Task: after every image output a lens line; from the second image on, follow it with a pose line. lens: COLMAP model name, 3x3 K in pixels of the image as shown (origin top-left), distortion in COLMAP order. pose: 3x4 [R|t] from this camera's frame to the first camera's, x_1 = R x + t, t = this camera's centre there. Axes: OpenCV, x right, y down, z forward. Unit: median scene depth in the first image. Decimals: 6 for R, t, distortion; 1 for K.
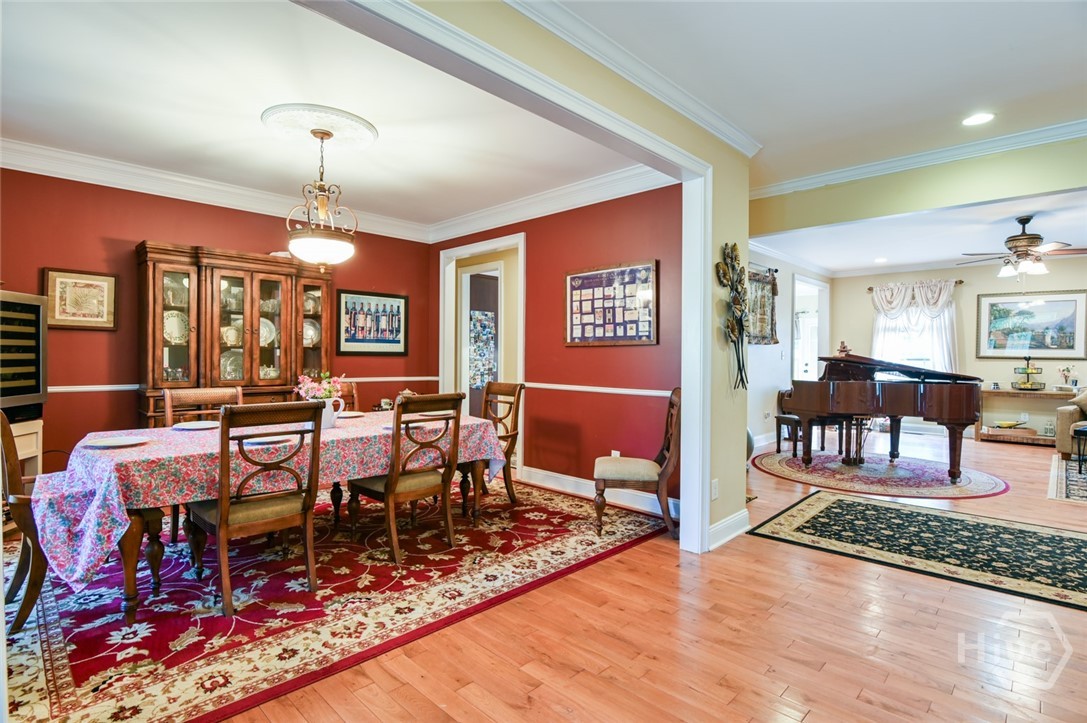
lens RADIAL K [[532.0, 0, 543.4], [0, 532.0, 357.6], [0, 0, 1]] dist [-0.021668, 0.001350]
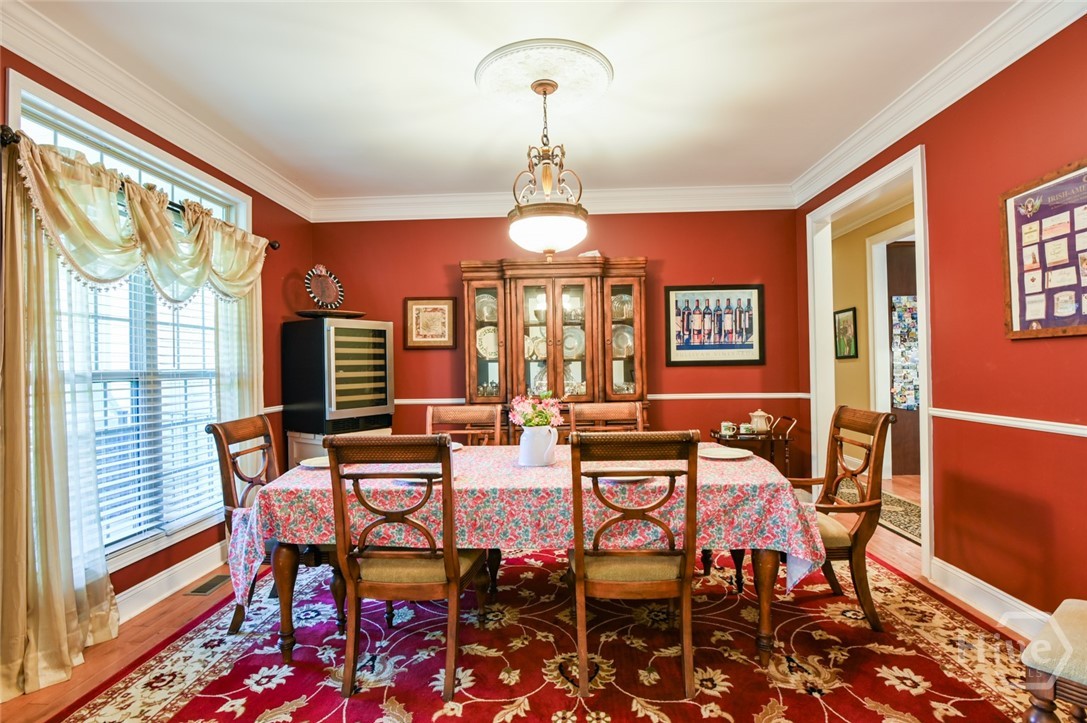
lens RADIAL K [[532.0, 0, 544.0], [0, 532.0, 359.3], [0, 0, 1]] dist [-0.021668, 0.001350]
pose [[0.670815, -0.030194, -0.741010, 0.151557], [0.020459, 0.999544, -0.022208, -0.001161], [0.741343, -0.000263, 0.671127, 0.470067]]
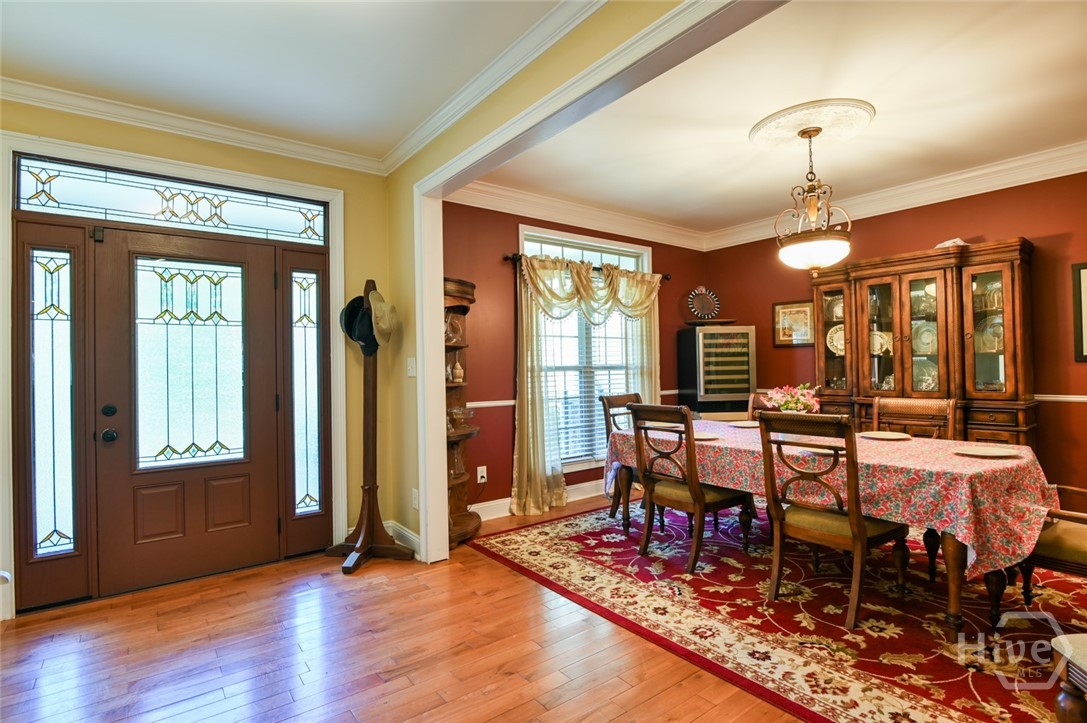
lens RADIAL K [[532.0, 0, 543.0], [0, 532.0, 357.1], [0, 0, 1]] dist [-0.021668, 0.001350]
pose [[-0.147626, -0.025189, -0.988722, 0.579027], [0.010366, 0.999581, -0.027013, 0.001497], [0.988989, -0.014237, -0.147303, 0.658556]]
